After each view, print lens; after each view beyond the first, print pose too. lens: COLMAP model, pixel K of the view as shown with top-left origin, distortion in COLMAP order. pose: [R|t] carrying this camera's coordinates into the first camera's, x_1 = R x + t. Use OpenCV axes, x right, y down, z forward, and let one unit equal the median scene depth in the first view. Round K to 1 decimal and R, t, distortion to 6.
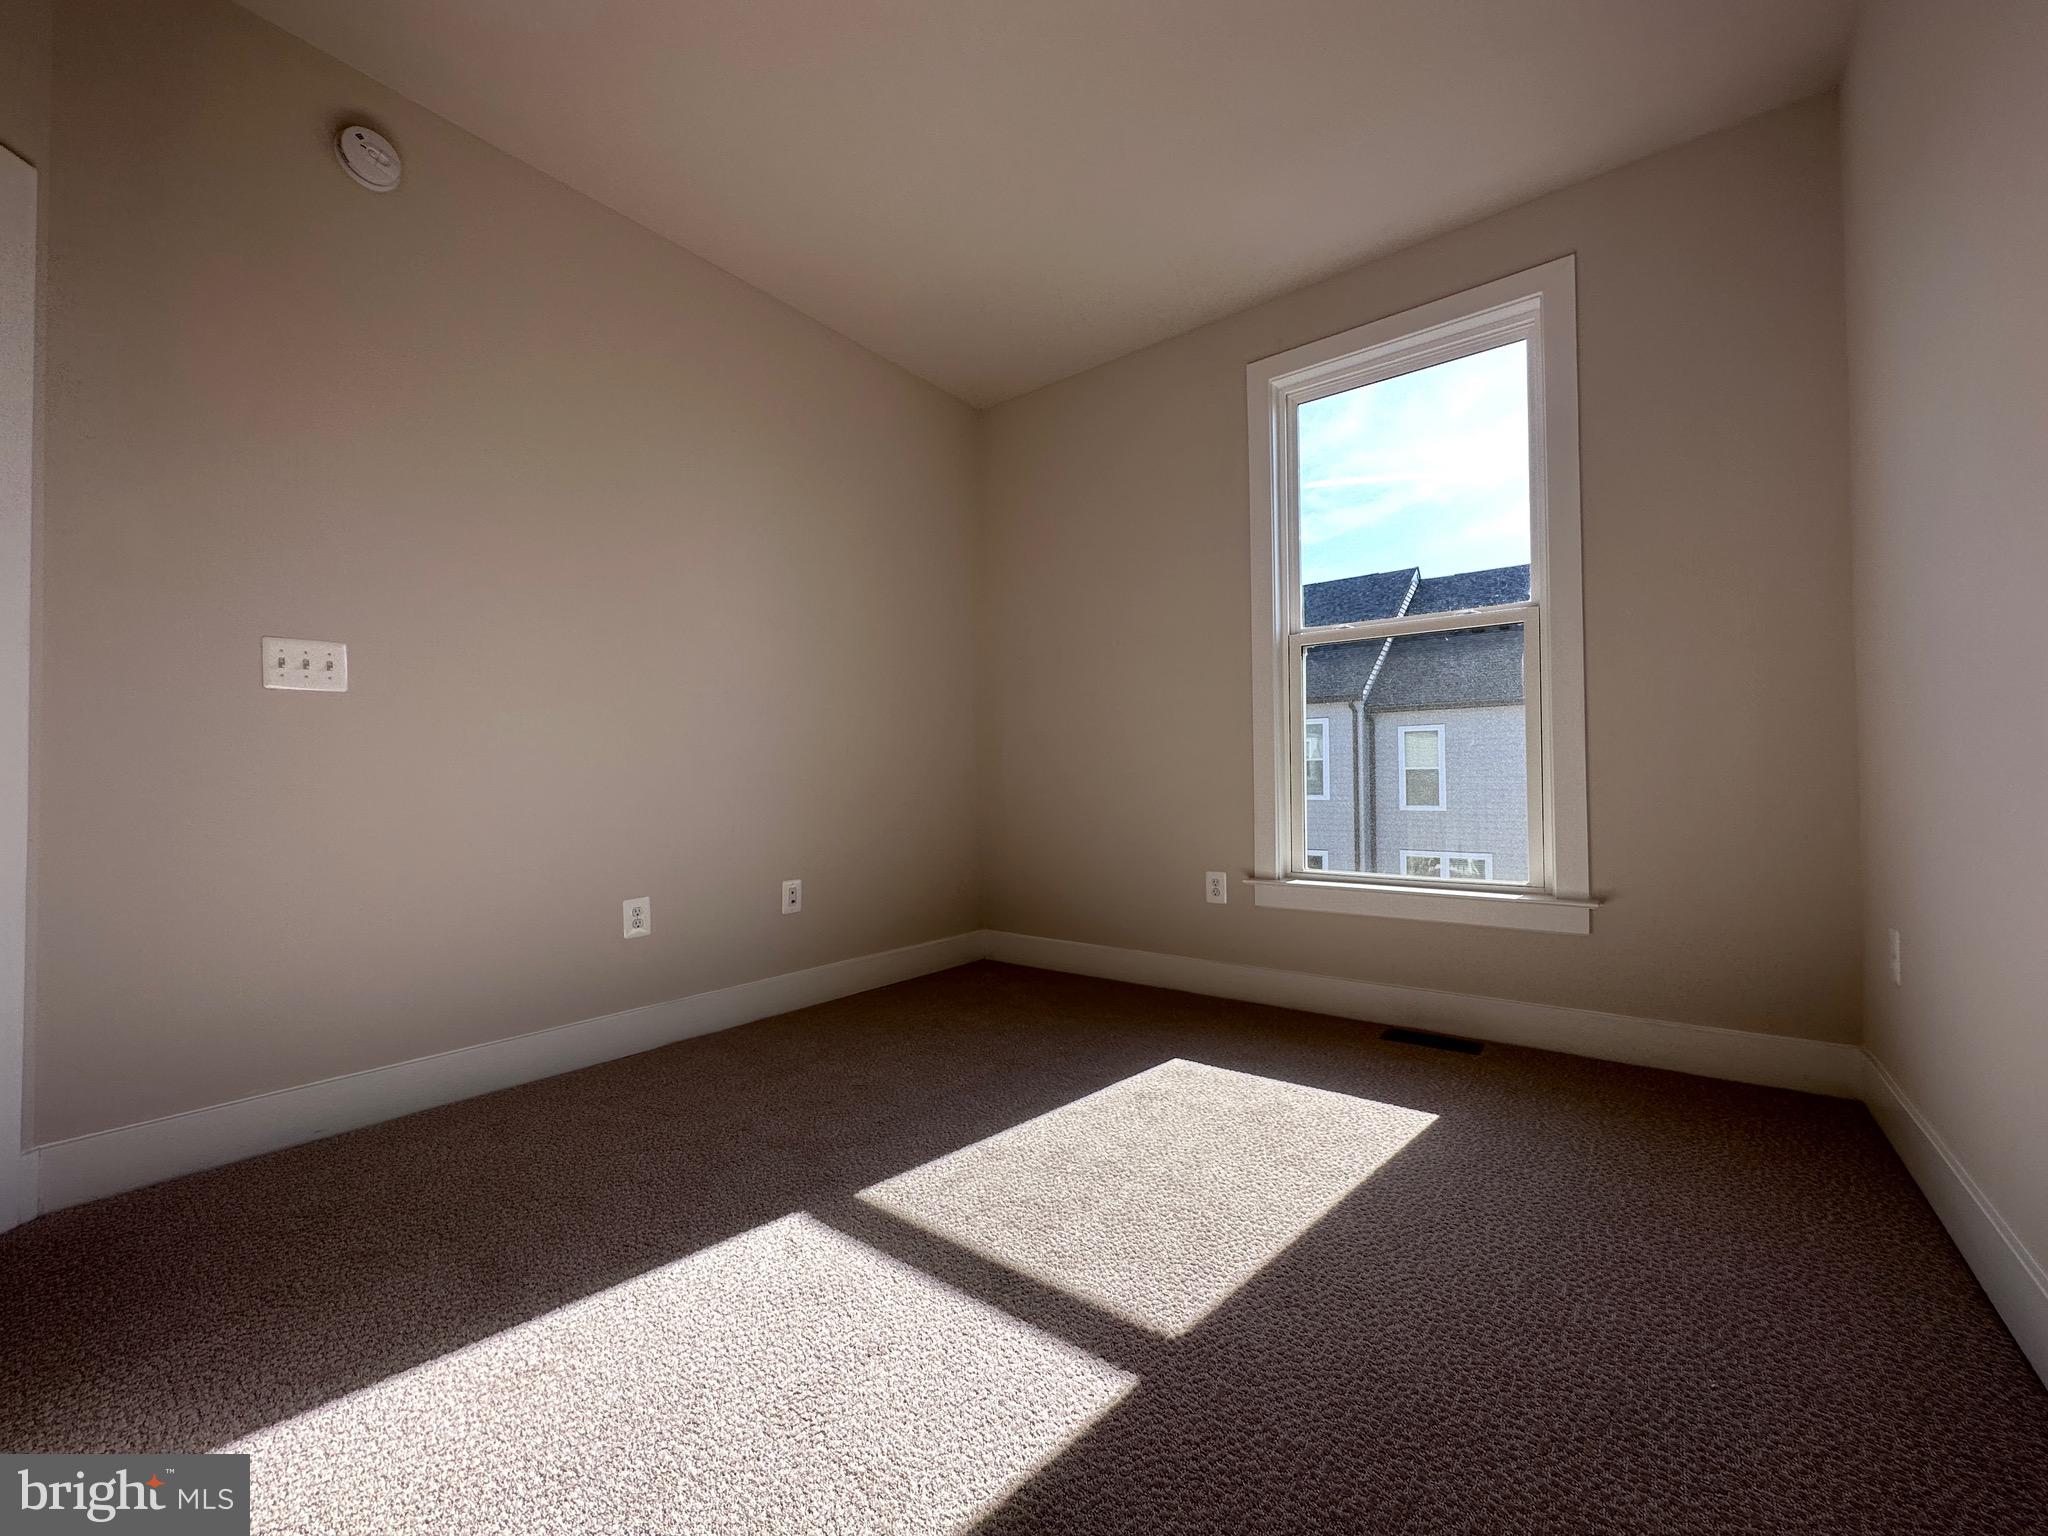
lens RADIAL K [[822.1, 0, 1020.8], [0, 822.1, 768.2], [0, 0, 1]] dist [-0.002628, 0.000809]
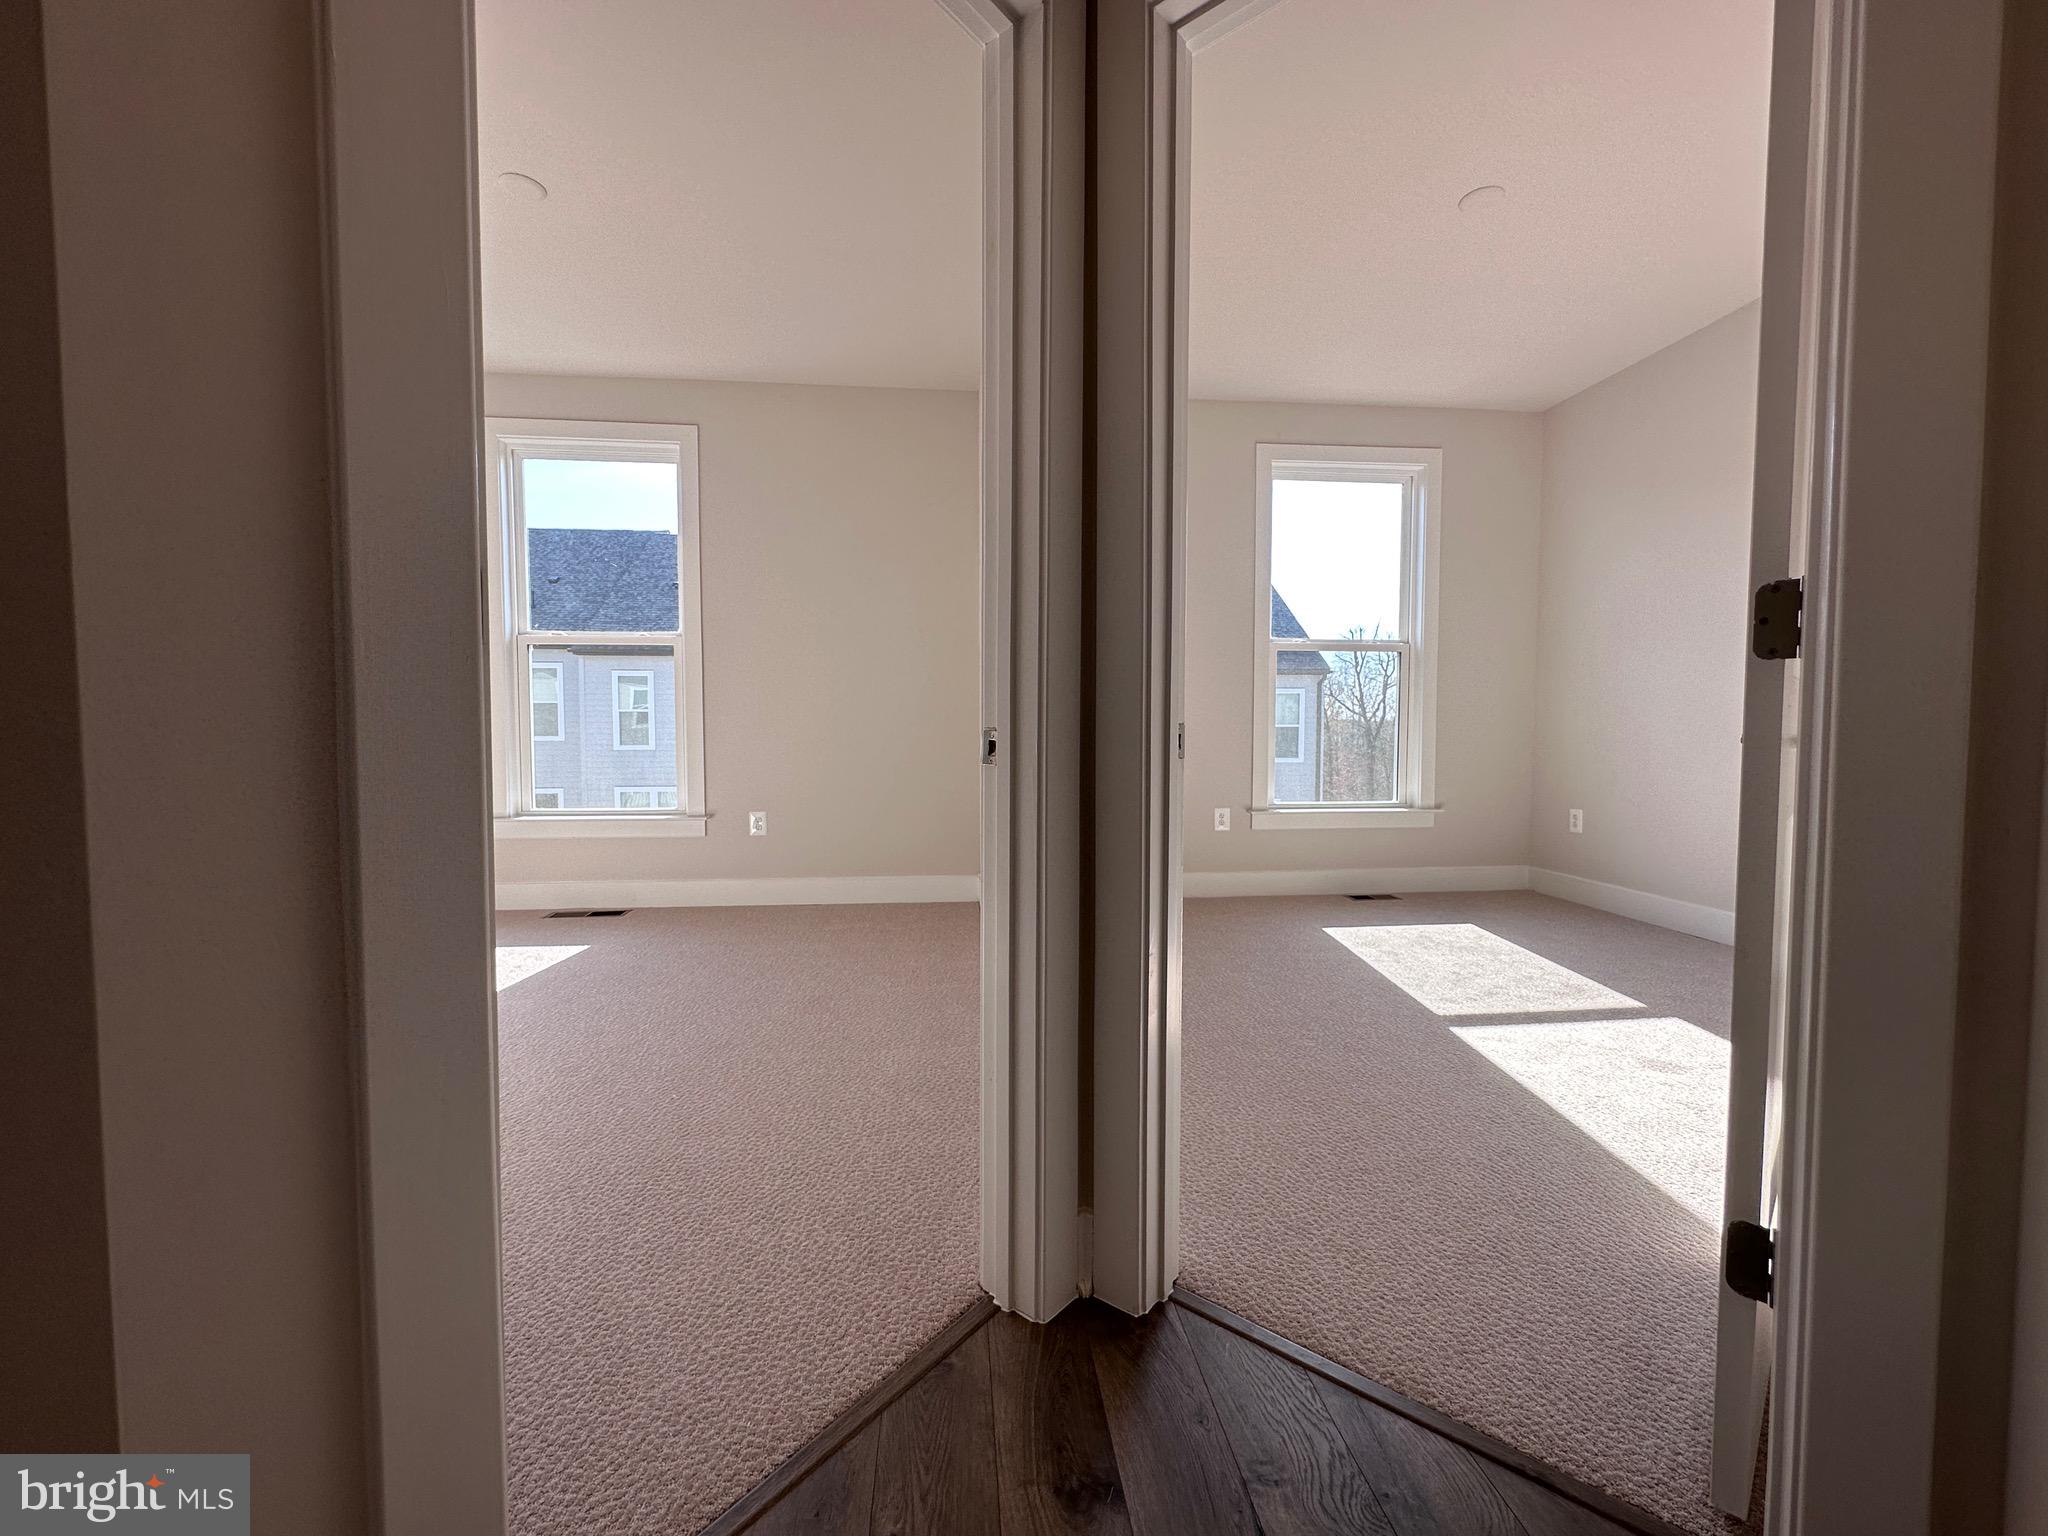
lens RADIAL K [[822.1, 0, 1024.2], [0, 822.1, 772.2], [0, 0, 1]] dist [-0.002628, 0.000809]
pose [[0.723302, -0.022953, 0.690150, -1.009683], [-0.017117, 0.998544, 0.051149, 0.001376], [-0.690320, -0.048809, 0.721856, 0.253191]]
